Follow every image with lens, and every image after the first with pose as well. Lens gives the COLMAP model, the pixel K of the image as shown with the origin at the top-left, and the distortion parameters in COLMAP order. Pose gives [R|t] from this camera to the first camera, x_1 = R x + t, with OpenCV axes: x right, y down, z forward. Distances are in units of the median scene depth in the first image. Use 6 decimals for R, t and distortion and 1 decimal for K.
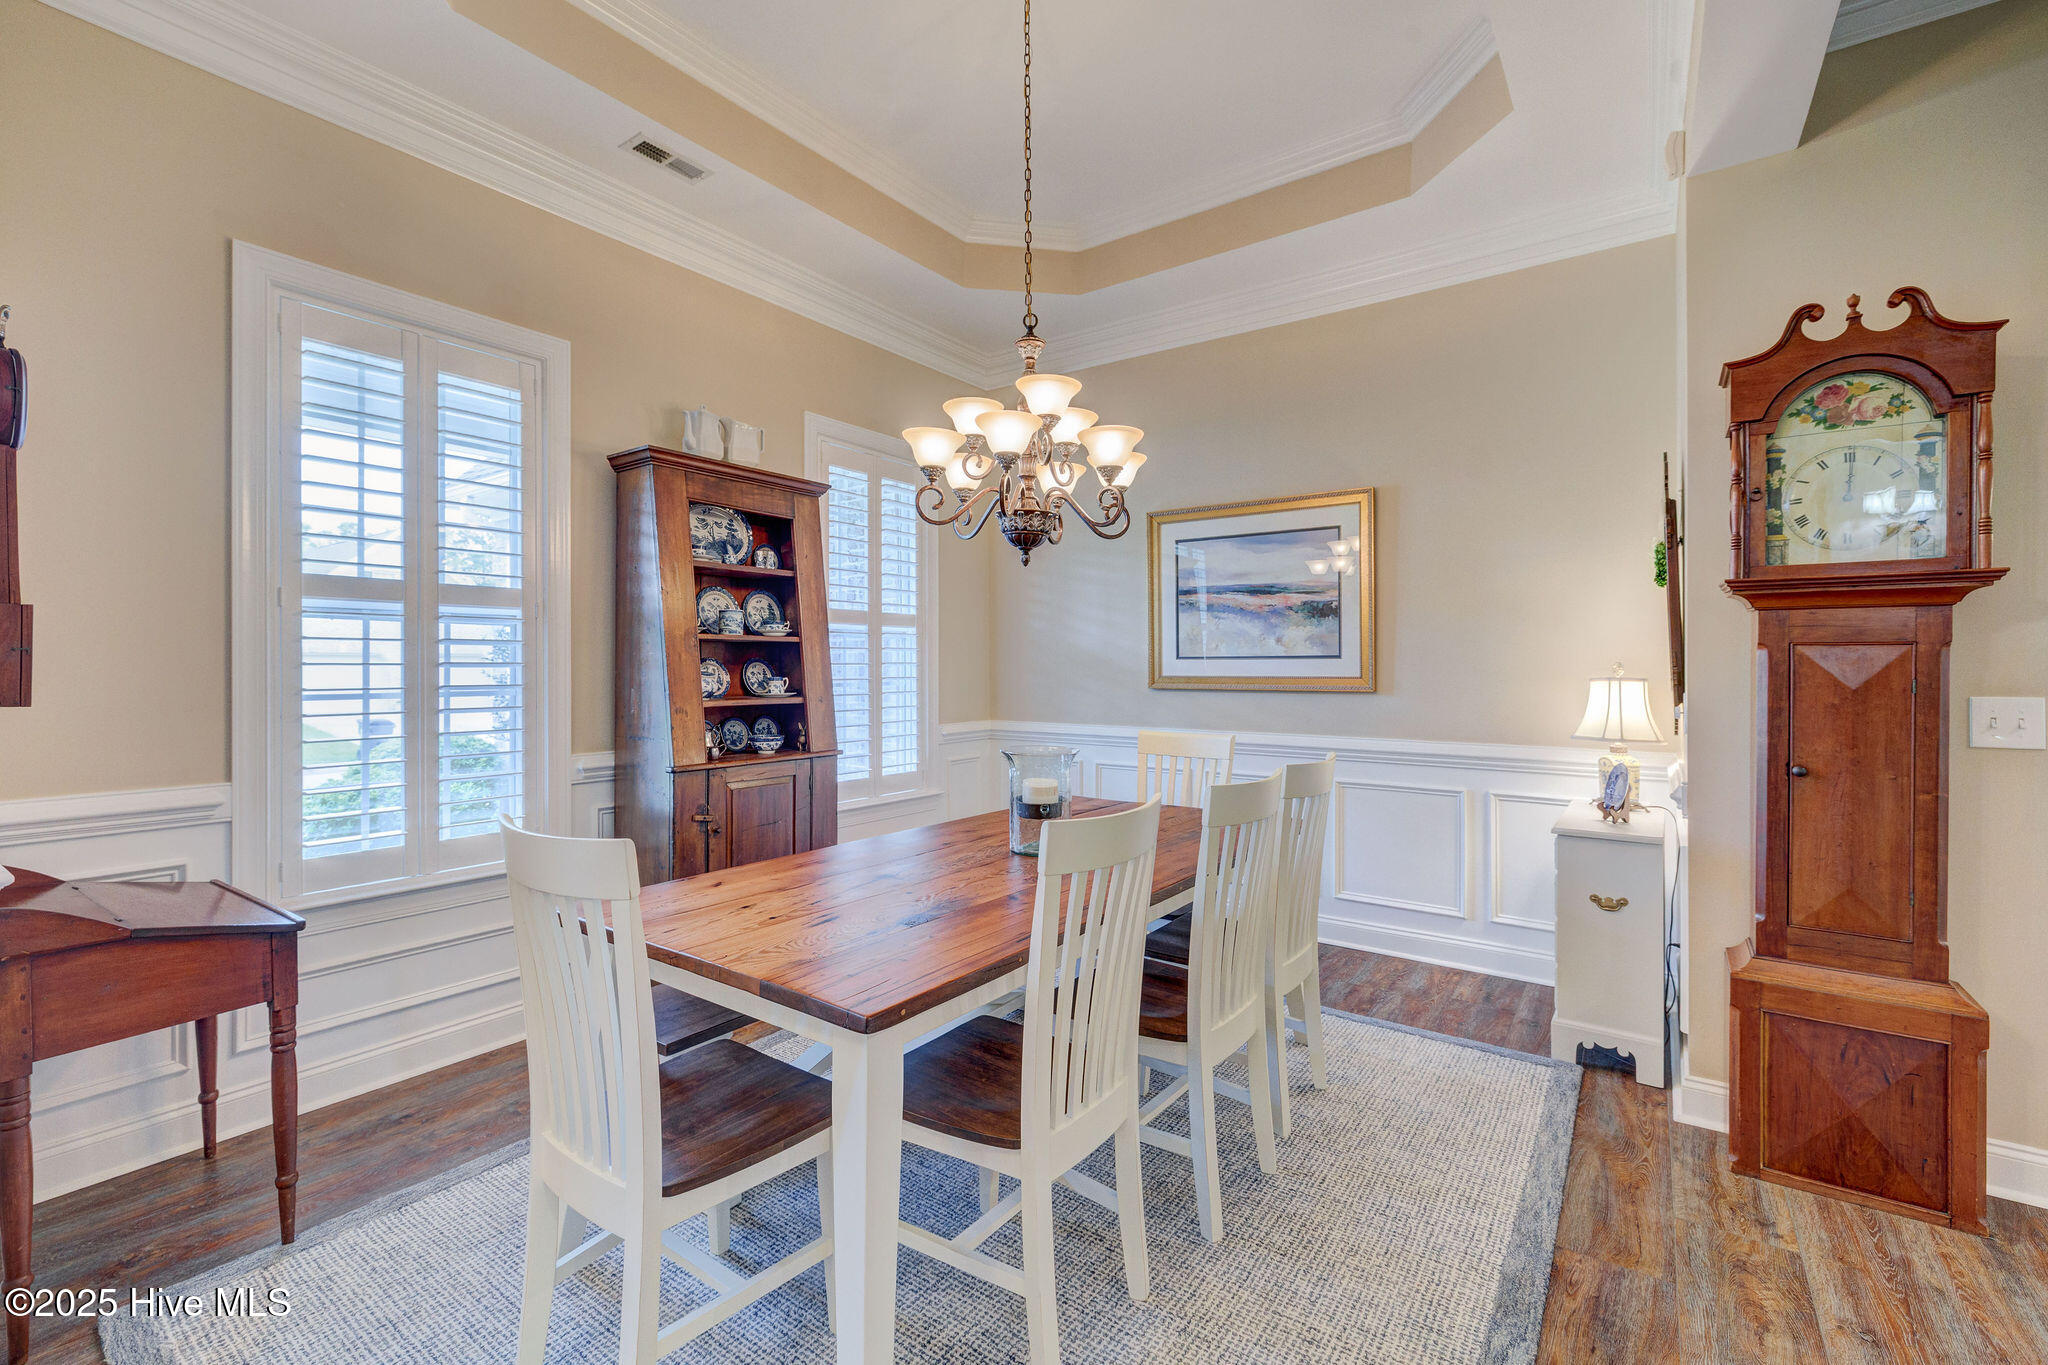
lens RADIAL K [[908.3, 0, 1011.9], [0, 908.3, 664.0], [0, 0, 1]] dist [0.005639, -0.000439]
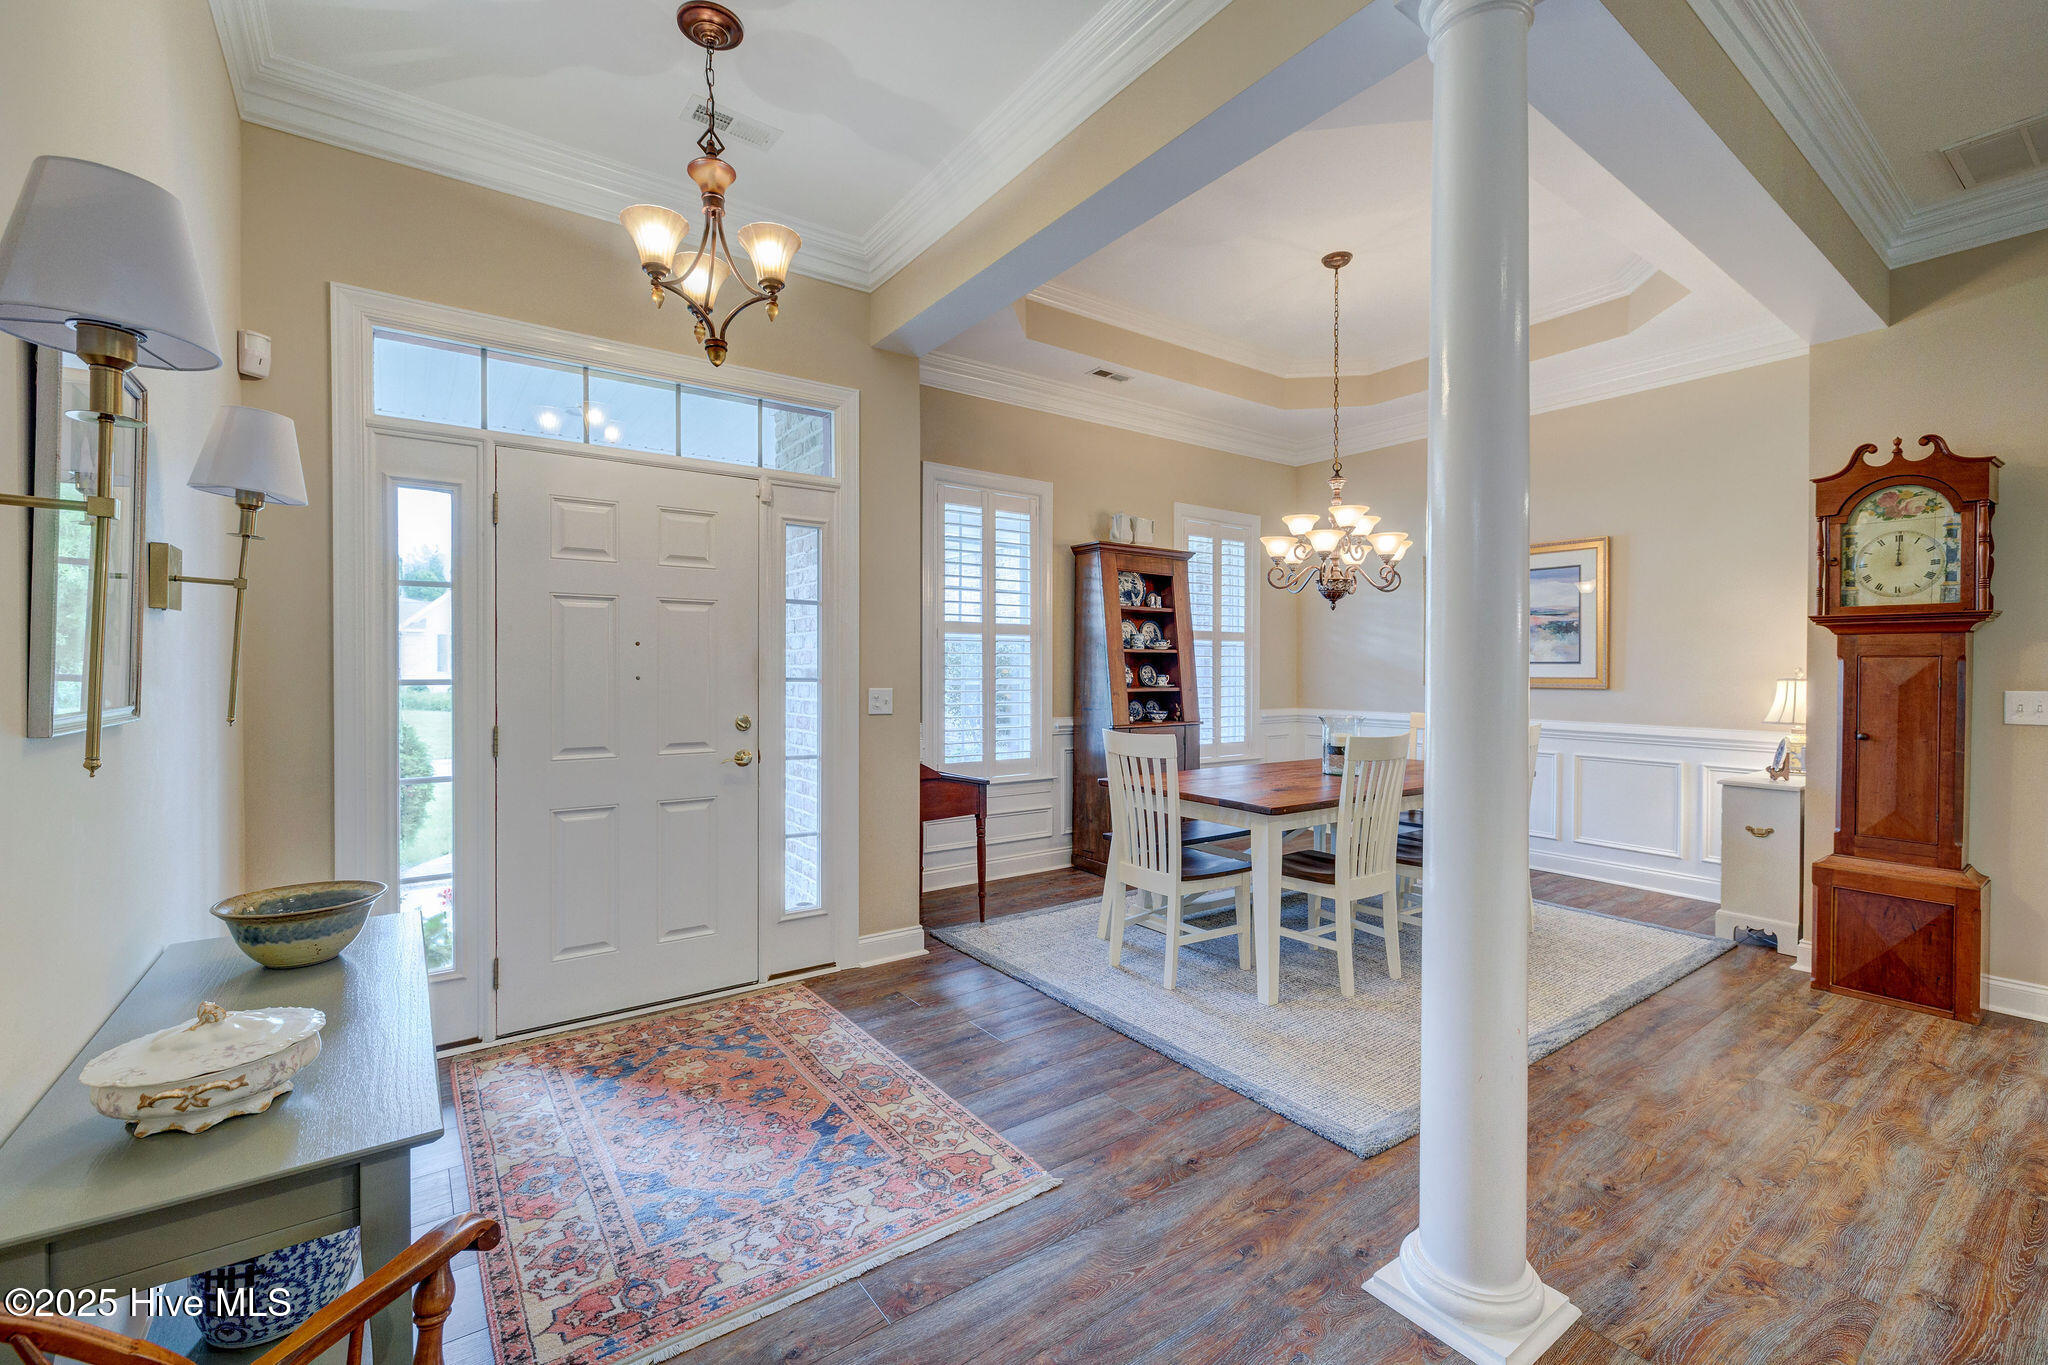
lens RADIAL K [[871.5, 0, 978.9], [0, 871.5, 676.4], [0, 0, 1]] dist [-0.000863, -0.000050]
pose [[0.940071, 0.006612, -0.340915, -0.053506], [-0.002699, 0.999925, 0.011951, -0.000757], [0.340969, -0.010315, 0.940018, -0.798274]]
